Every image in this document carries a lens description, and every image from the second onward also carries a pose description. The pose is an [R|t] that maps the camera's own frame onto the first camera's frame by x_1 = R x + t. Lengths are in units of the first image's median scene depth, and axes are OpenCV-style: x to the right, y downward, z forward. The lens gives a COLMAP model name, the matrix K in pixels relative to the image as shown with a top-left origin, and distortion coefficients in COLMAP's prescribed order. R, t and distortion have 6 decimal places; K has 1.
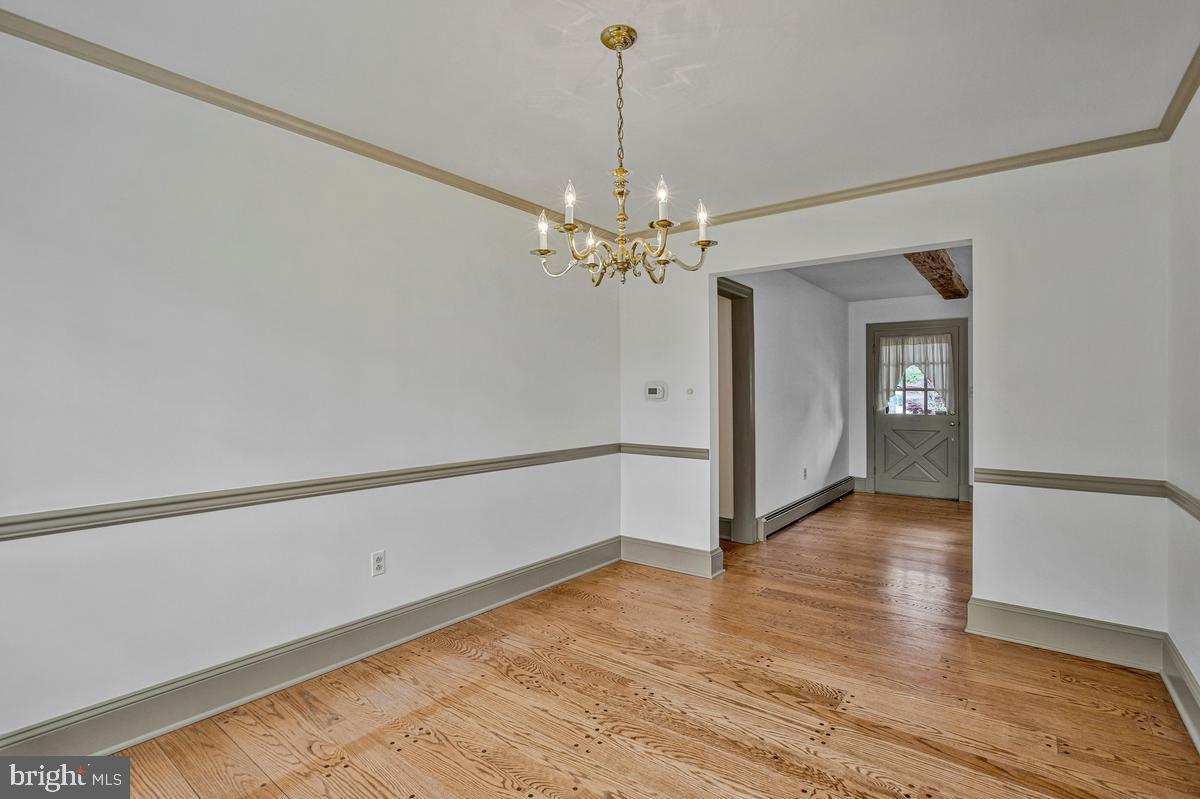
lens RADIAL K [[568.6, 0, 603.4], [0, 568.6, 388.0], [0, 0, 1]] dist [-0.051247, 0.019036]
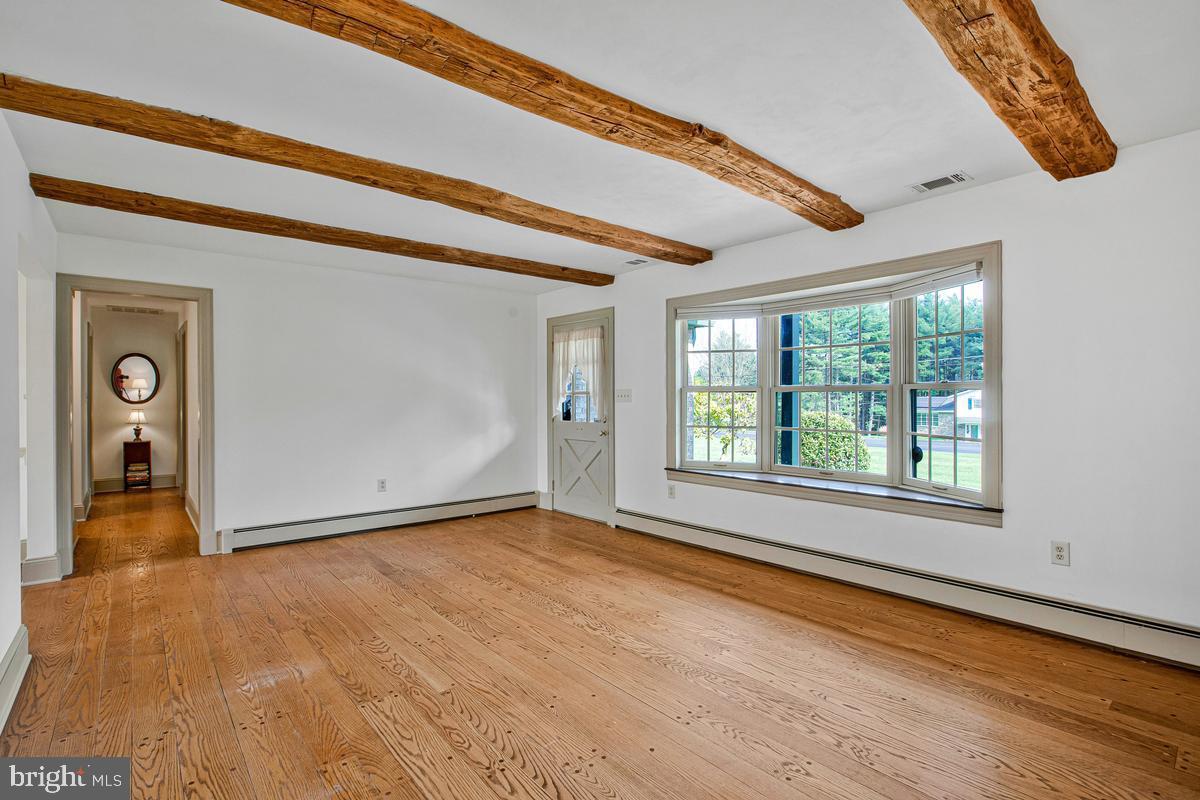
lens RADIAL K [[566.1, 0, 598.9], [0, 566.1, 403.3], [0, 0, 1]] dist [-0.049687, 0.020939]
pose [[0.975801, -0.001137, -0.218657, 0.997722], [0.007670, 0.999549, 0.029034, -0.008680], [0.218526, -0.030008, 0.975370, 0.210596]]
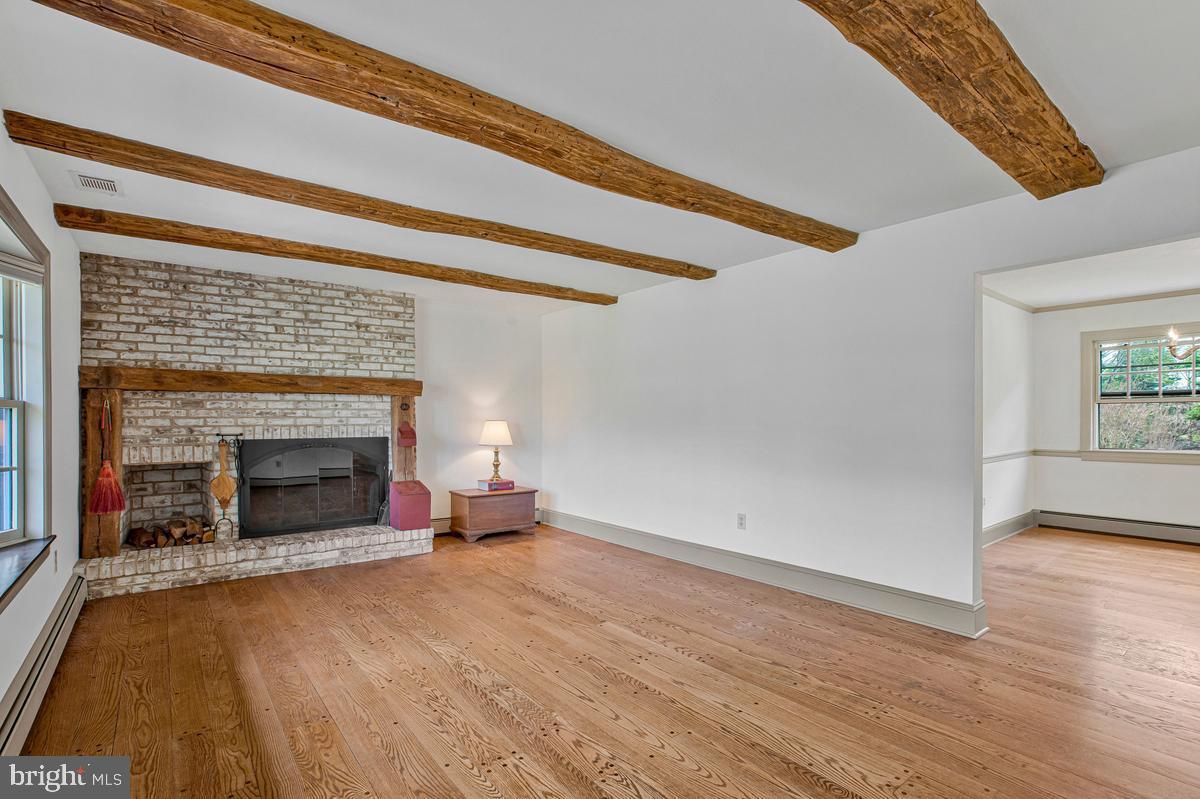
lens RADIAL K [[572.1, 0, 595.1], [0, 572.1, 419.4], [0, 0, 1]] dist [-0.073822, 0.041193]
pose [[-0.965807, -0.000419, 0.259263, 0.622047], [-0.004435, 0.999879, -0.014906, 0.011841], [-0.259226, -0.015546, -0.965692, 1.244634]]
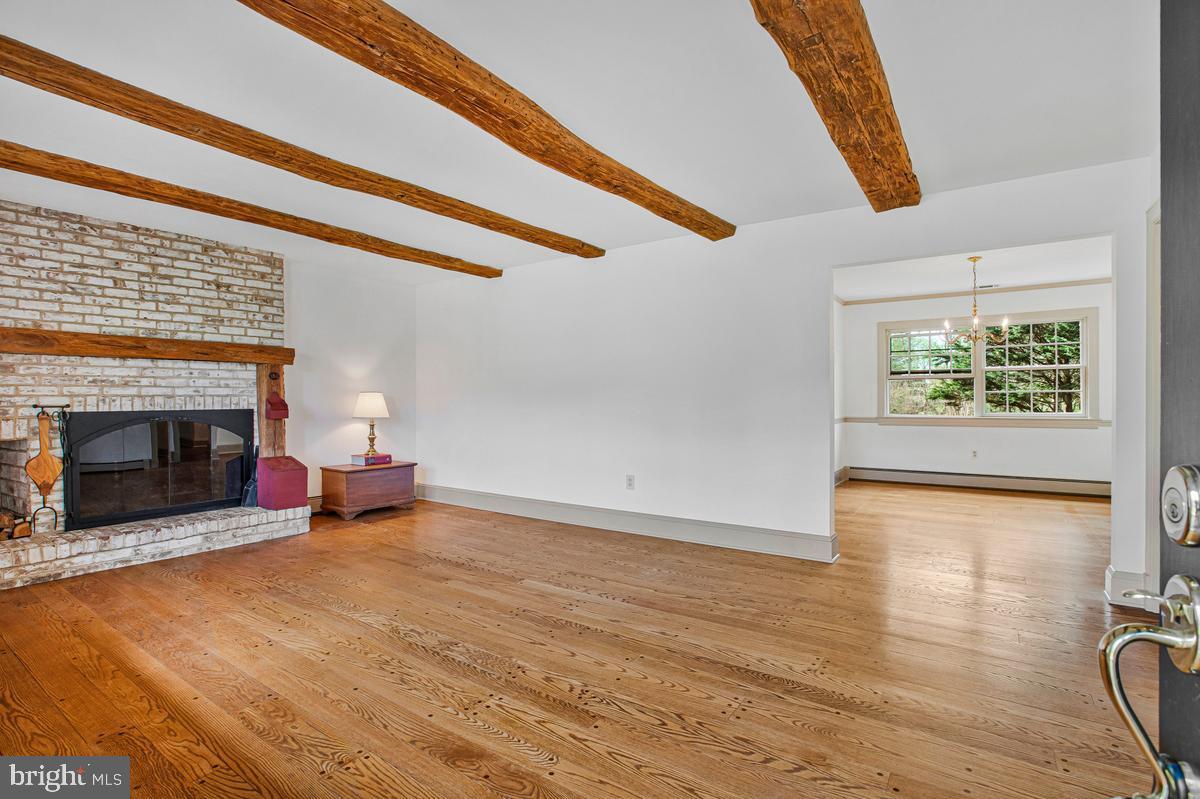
lens RADIAL K [[569.3, 0, 600.0], [0, 569.3, 399.5], [0, 0, 1]] dist [-0.056558, 0.018668]
pose [[-0.999172, 0.003238, -0.040553, 0.715320], [0.003953, 0.999838, -0.017555, 0.031959], [0.040490, -0.017701, -0.999023, 1.290795]]
